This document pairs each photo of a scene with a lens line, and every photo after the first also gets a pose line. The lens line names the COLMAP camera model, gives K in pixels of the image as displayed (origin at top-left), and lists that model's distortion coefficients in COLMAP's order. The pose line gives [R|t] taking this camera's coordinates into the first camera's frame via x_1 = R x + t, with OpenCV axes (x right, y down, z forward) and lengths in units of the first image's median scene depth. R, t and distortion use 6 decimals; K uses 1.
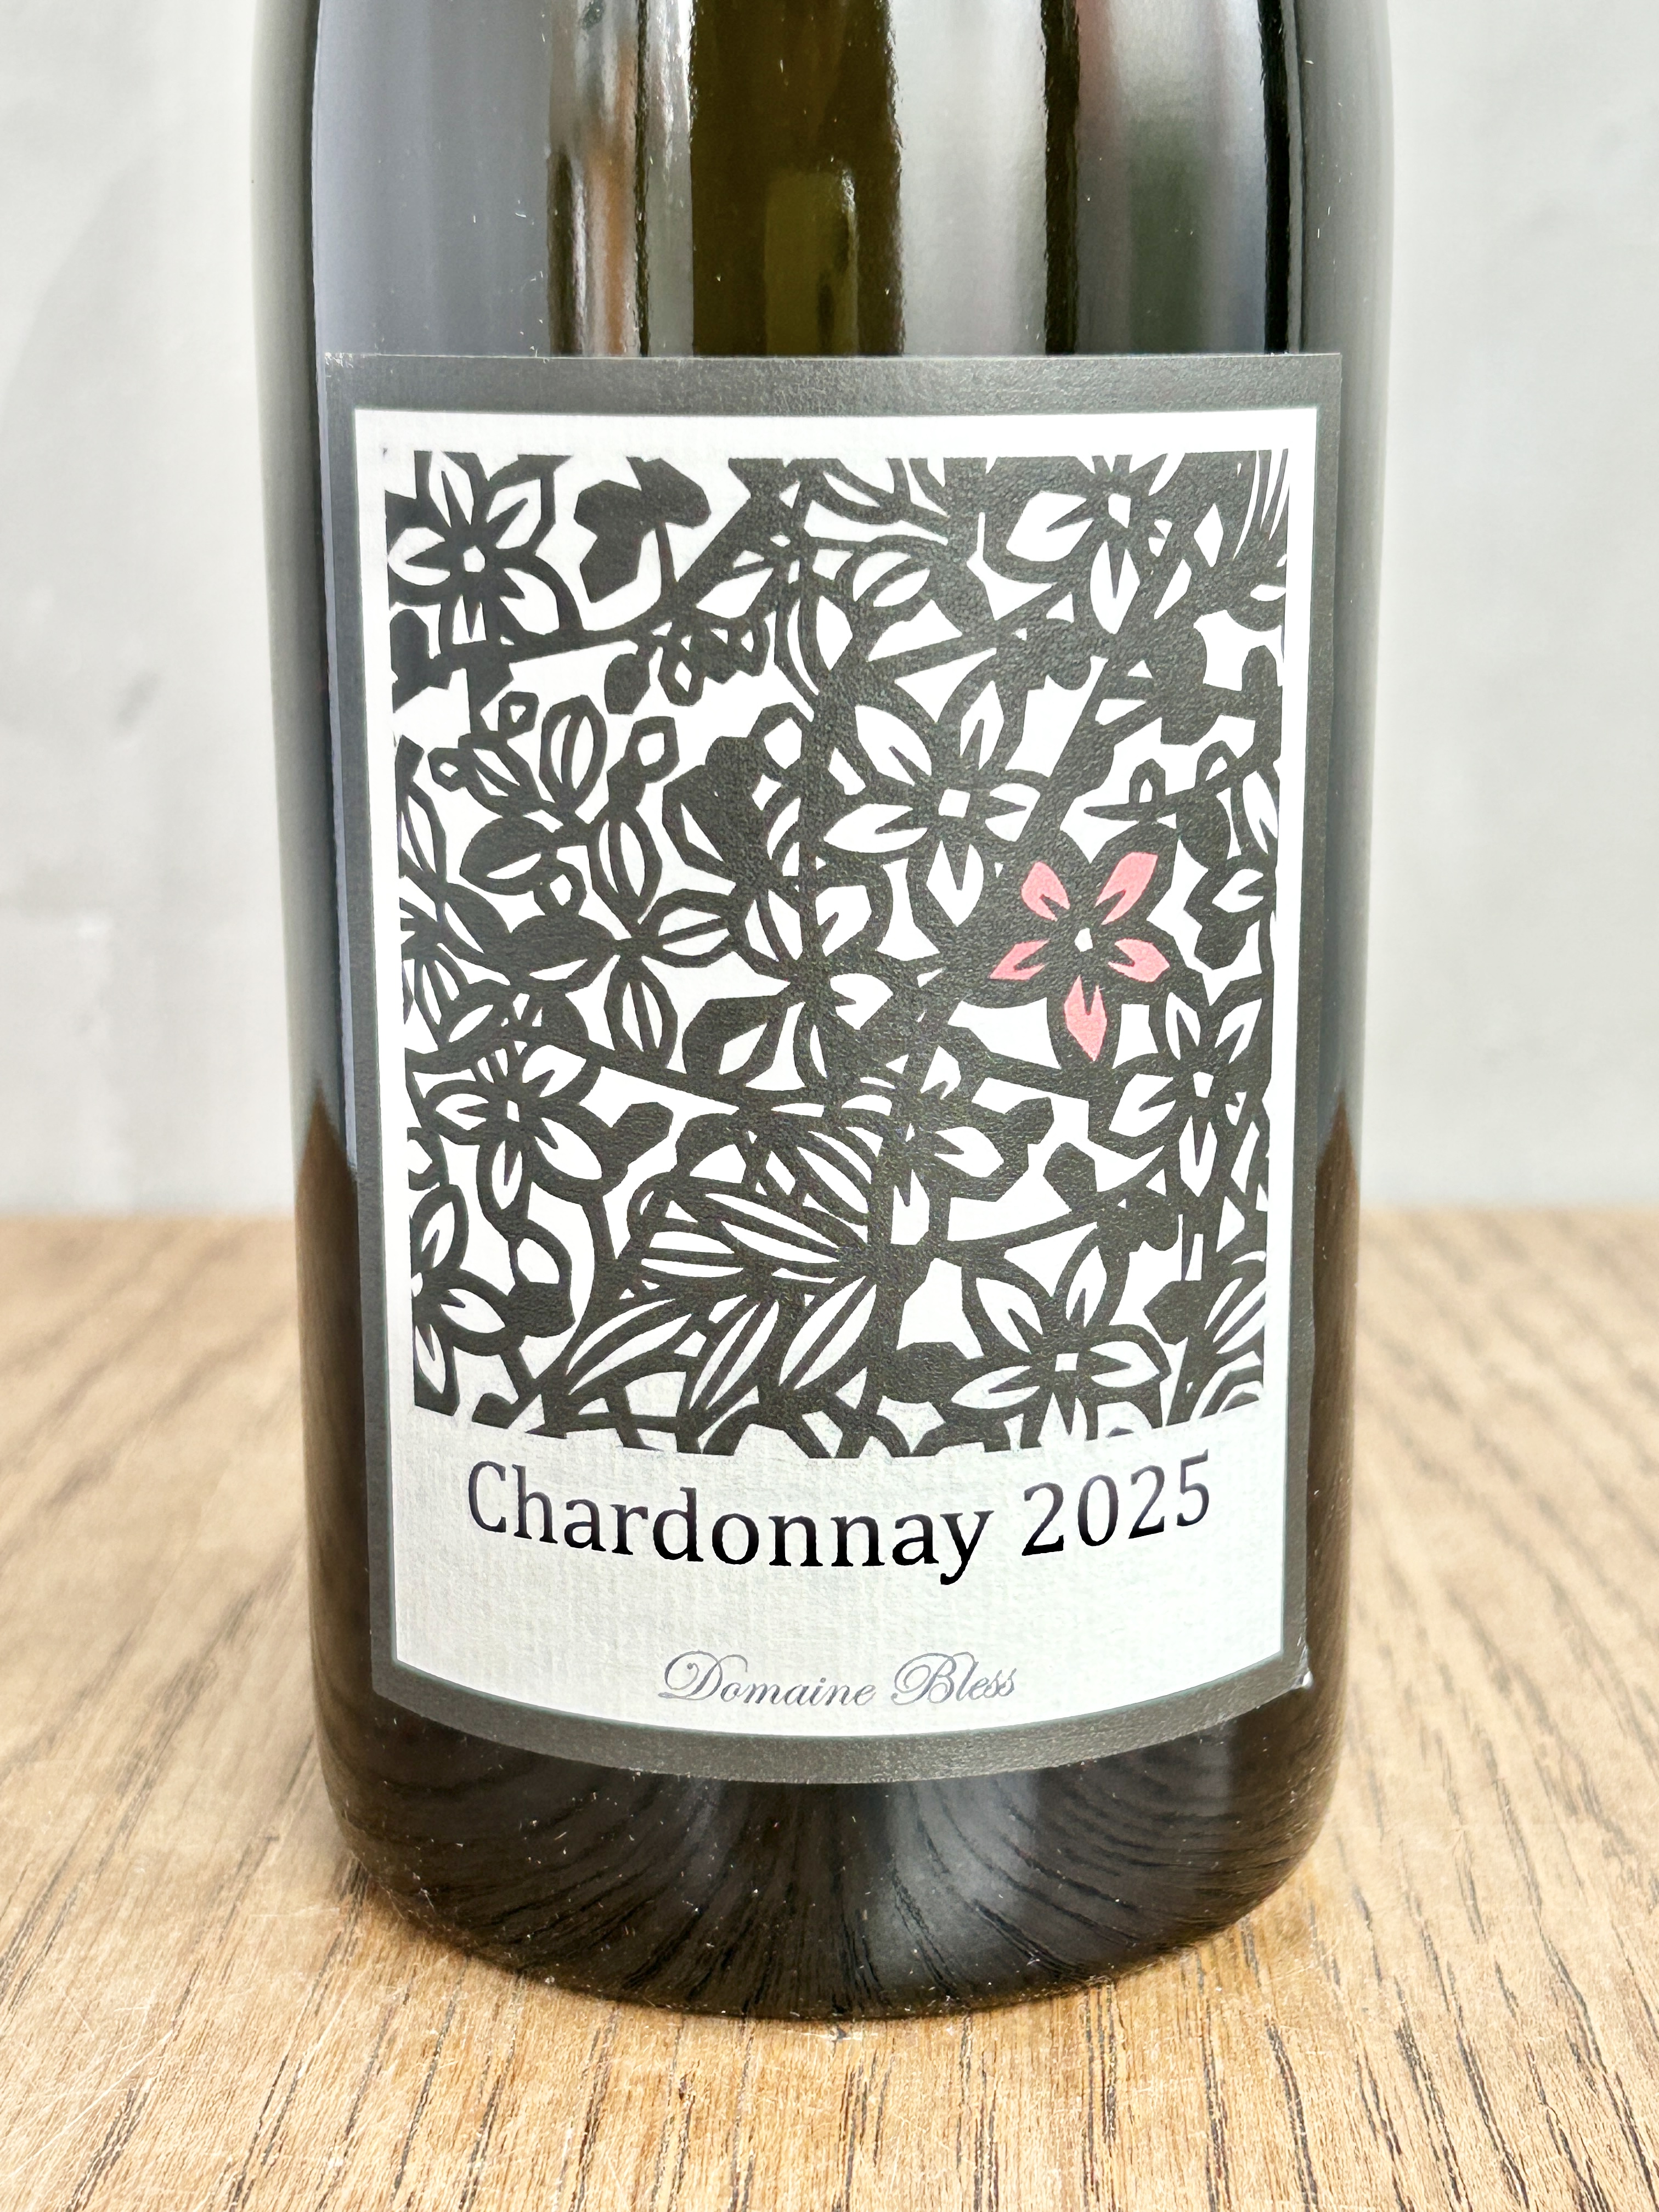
lens RADIAL K [[3352.9, 0, 820.4], [0, 3352.9, 1111.1], [0, 0, 1]] dist [0.132273, 0.000000]
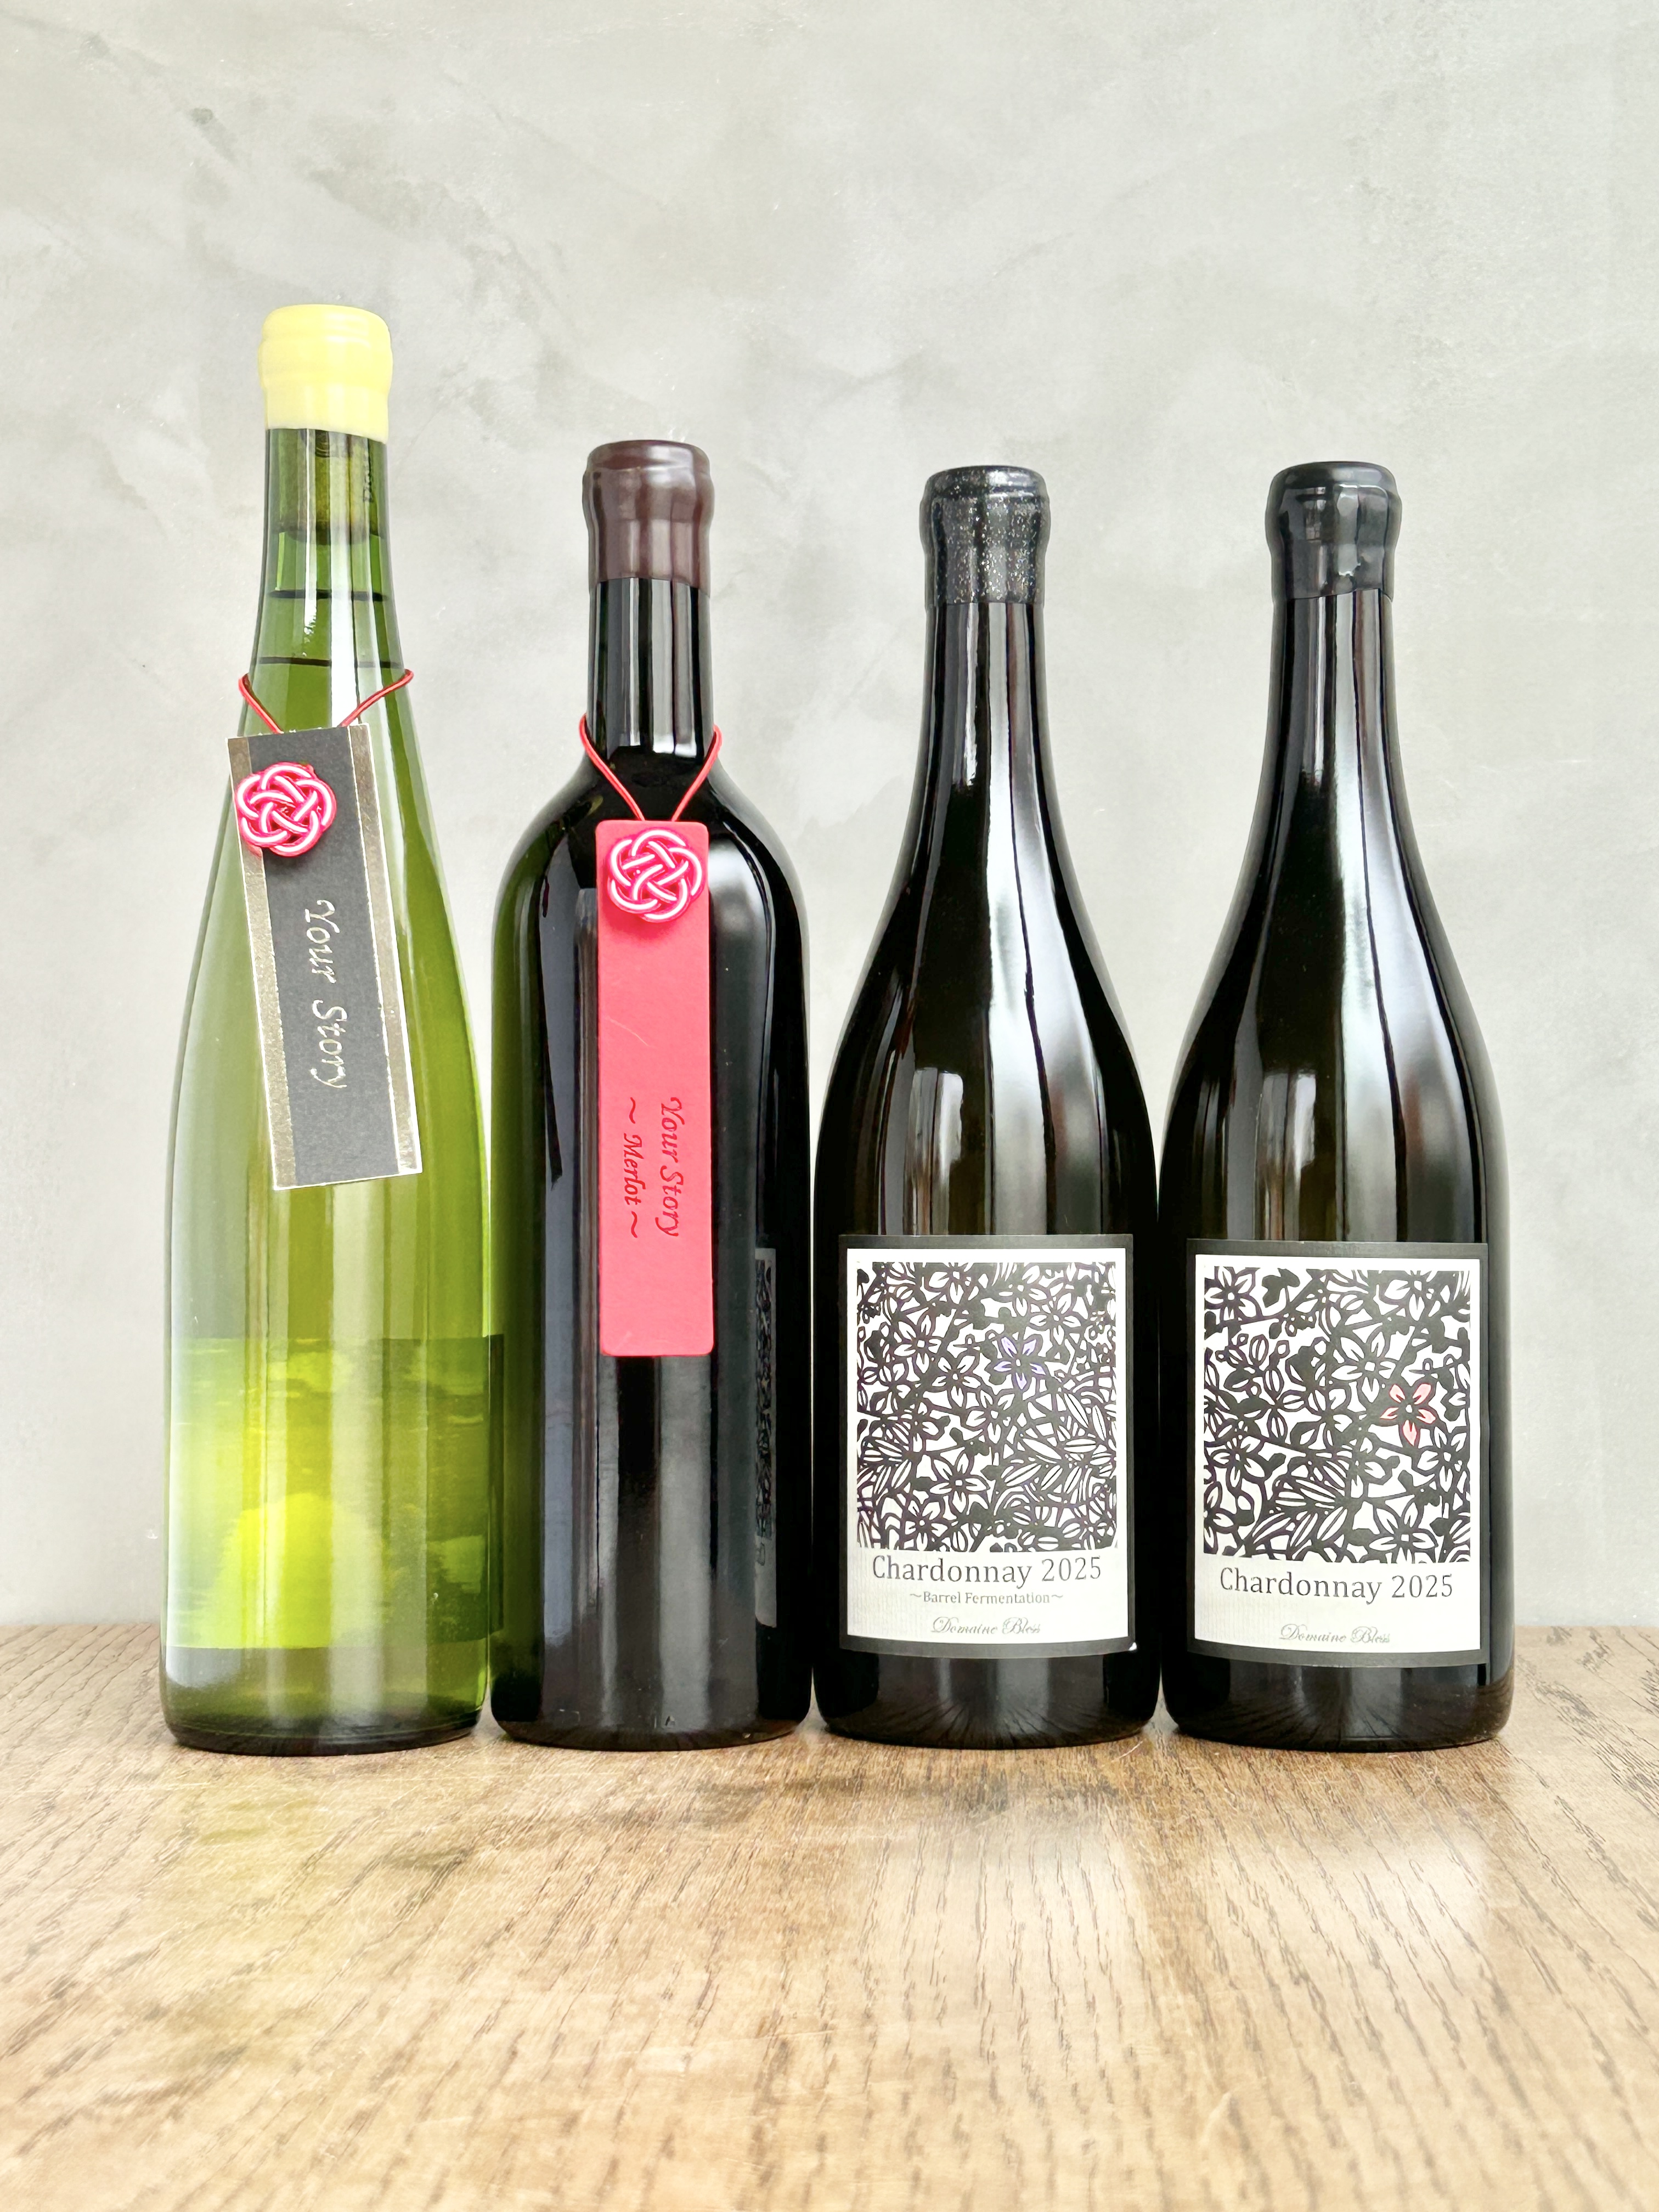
lens RADIAL K [[3352.9, 0, 834.1], [0, 3352.9, 1117.3], [0, 0, 1]] dist [0.132273, 0.000000]
pose [[0.990322, 0.010723, -0.138375, -0.008076], [-0.045270, 0.967440, -0.249017, 0.147626], [0.131199, 0.252872, 0.958563, -0.663910]]
